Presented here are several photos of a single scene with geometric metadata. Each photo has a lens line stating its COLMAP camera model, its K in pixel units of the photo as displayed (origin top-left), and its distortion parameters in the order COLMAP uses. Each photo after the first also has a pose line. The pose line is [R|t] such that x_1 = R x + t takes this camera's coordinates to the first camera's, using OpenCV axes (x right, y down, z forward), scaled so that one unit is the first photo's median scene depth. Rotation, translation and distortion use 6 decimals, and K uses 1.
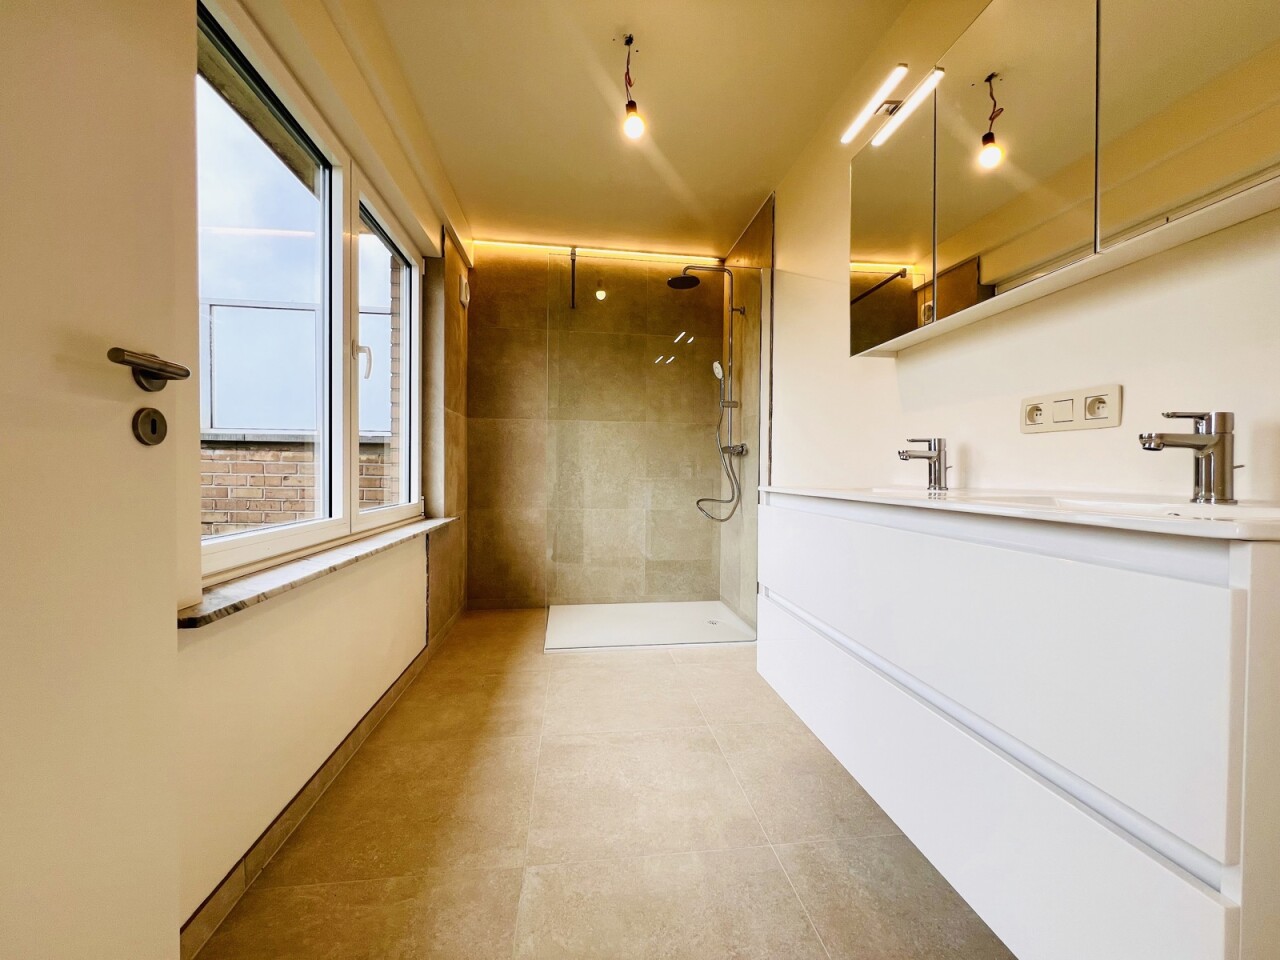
lens RADIAL K [[510.8, 0, 640.0], [0, 510.8, 480.0], [0, 0, 1]] dist [-0.003071, 0.000091]
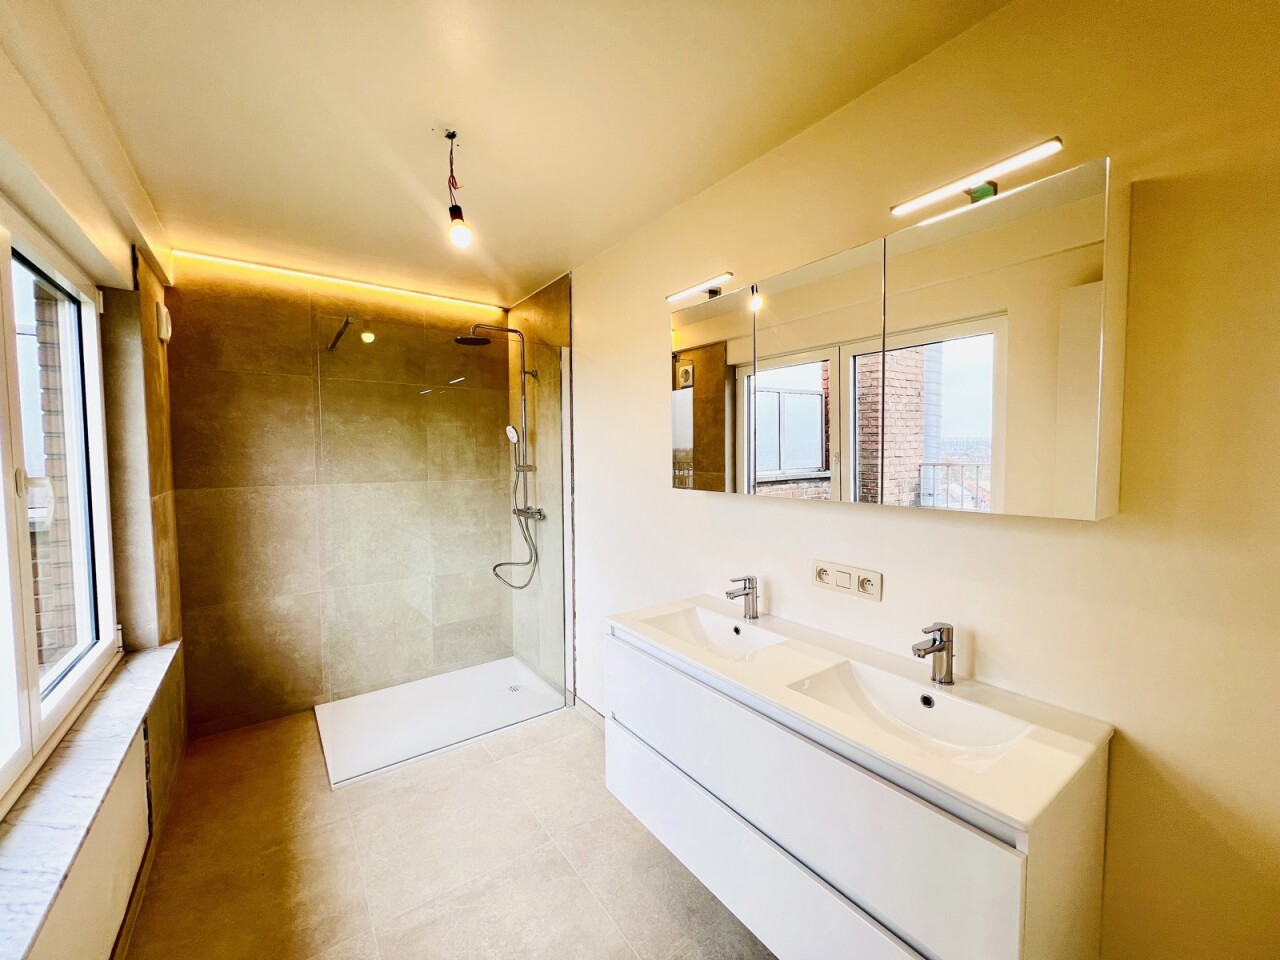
lens RADIAL K [[510.8, 0, 640.0], [0, 510.8, 480.0], [0, 0, 1]] dist [-0.003071, 0.000091]
pose [[0.878302, -0.037442, 0.476638, -0.100262], [0.019974, 0.998932, 0.041663, -0.161972], [-0.477689, -0.027072, 0.878112, 0.022568]]
